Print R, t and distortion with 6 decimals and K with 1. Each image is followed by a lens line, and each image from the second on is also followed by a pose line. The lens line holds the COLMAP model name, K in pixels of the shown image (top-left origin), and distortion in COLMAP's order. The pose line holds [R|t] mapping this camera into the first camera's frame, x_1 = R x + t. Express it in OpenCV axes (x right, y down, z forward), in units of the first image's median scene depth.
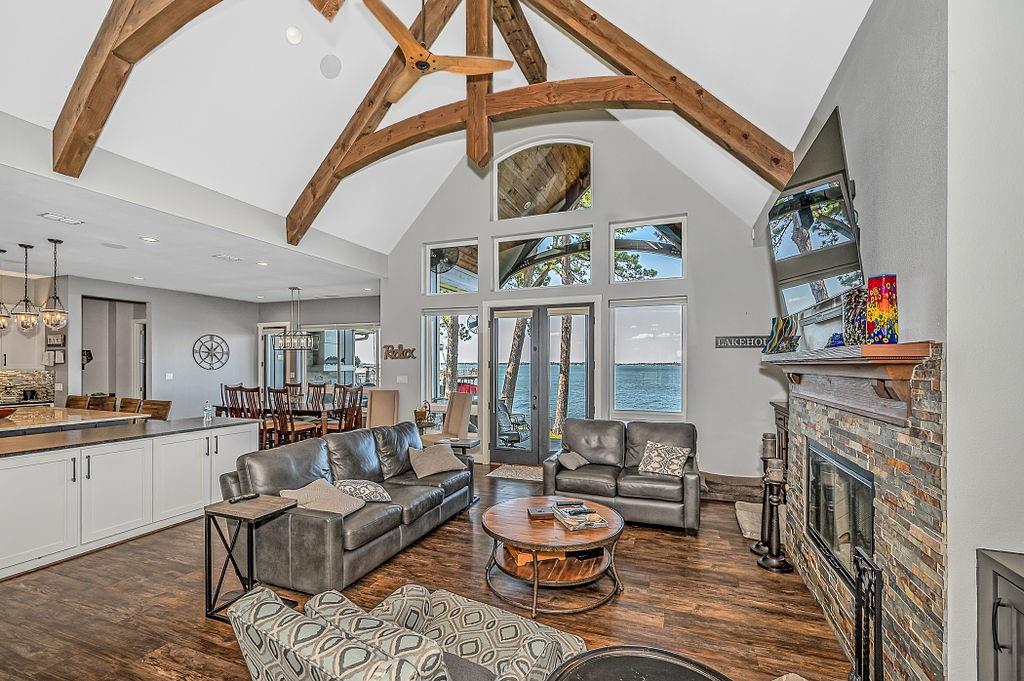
lens RADIAL K [[425.3, 0, 512.1], [0, 425.3, 362.4], [0, 0, 1]] dist [-0.000307, -0.000032]
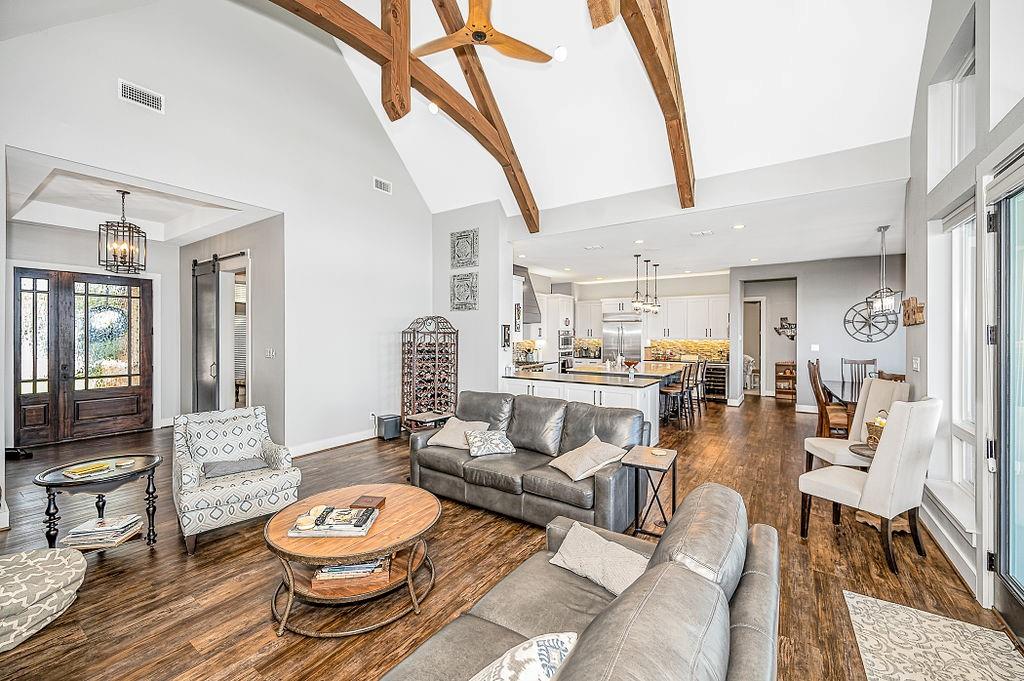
lens RADIAL K [[413.2, 0, 510.0], [0, 413.2, 335.1], [0, 0, 1]] dist [-0.000350, -0.000022]
pose [[-0.225138, 0.002283, -0.974324, 0.286056], [-0.000779, 0.999997, 0.002523, 0.001543], [0.974327, 0.001327, -0.225135, 0.509862]]
